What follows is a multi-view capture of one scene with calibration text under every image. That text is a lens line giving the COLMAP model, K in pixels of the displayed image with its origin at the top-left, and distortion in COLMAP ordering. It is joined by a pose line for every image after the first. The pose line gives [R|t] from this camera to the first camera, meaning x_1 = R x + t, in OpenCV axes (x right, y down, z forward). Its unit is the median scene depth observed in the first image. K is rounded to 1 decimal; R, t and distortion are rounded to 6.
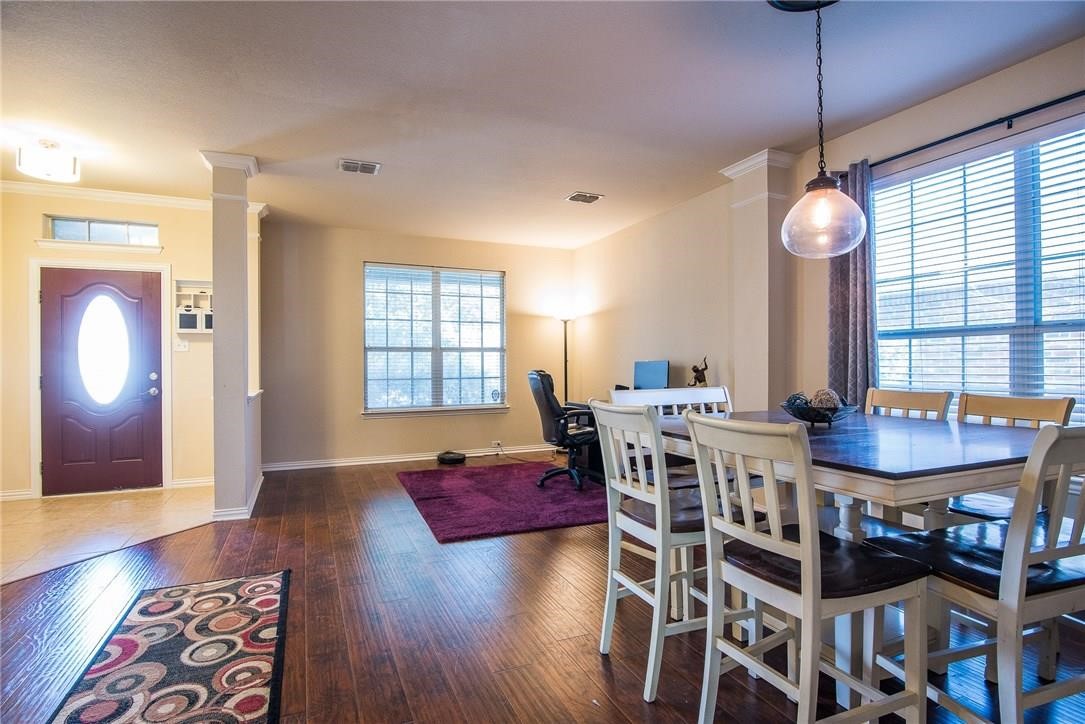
lens RADIAL K [[533.0, 0, 538.0], [0, 533.0, 363.1], [0, 0, 1]] dist [-0.018421, -0.001382]
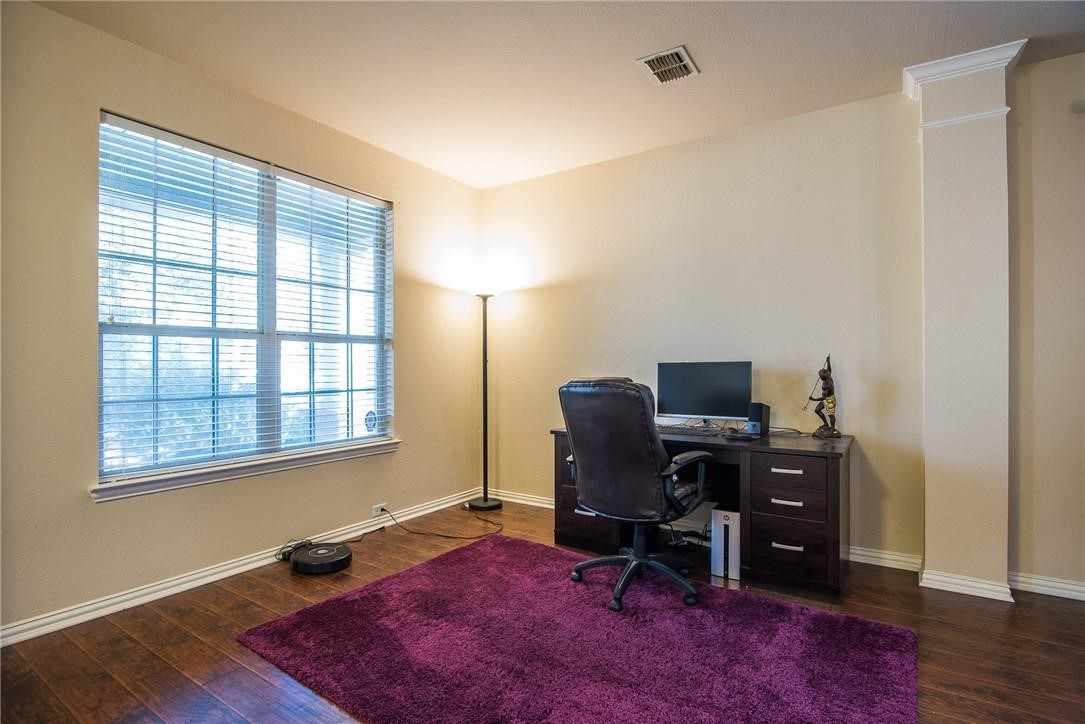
lens RADIAL K [[533.0, 0, 538.0], [0, 533.0, 363.1], [0, 0, 1]] dist [-0.018421, -0.001382]
pose [[0.838583, 0.004269, 0.544757, -0.238672], [-0.002876, 0.999990, -0.003409, 0.000646], [-0.544767, 0.001292, 0.838587, 0.442660]]
